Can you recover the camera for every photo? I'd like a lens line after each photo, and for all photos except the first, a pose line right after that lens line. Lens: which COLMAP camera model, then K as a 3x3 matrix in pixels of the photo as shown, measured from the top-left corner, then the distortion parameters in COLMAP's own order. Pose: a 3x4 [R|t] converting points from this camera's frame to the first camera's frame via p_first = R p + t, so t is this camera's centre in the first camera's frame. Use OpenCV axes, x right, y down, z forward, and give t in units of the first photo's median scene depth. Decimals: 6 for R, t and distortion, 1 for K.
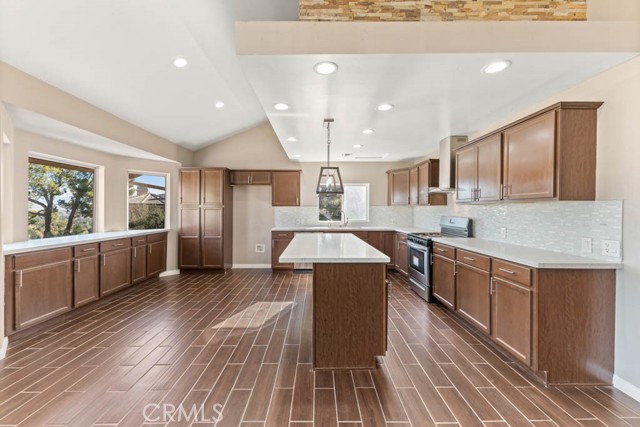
lens RADIAL K [[255.9, 0, 319.4], [0, 255.9, 212.9], [0, 0, 1]] dist [-0.000050, 0.000015]
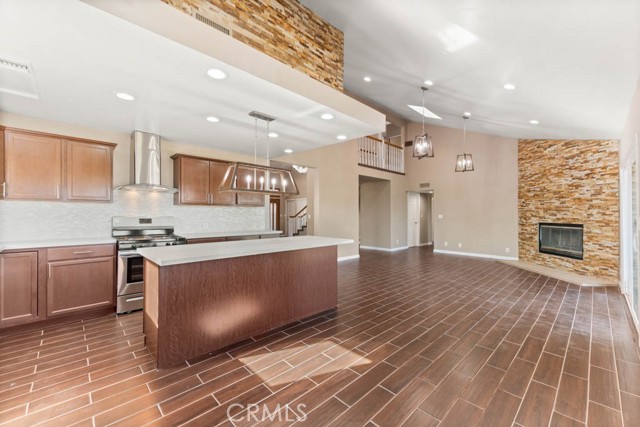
lens RADIAL K [[258.9, 0, 322.0], [0, 258.9, 214.4], [0, 0, 1]] dist [0.023490, -0.005525]
pose [[-0.677250, -0.002612, 0.735749, -0.883378], [-0.001796, 0.999997, 0.001896, 0.007230], [-0.735751, -0.000038, -0.677252, 1.625640]]
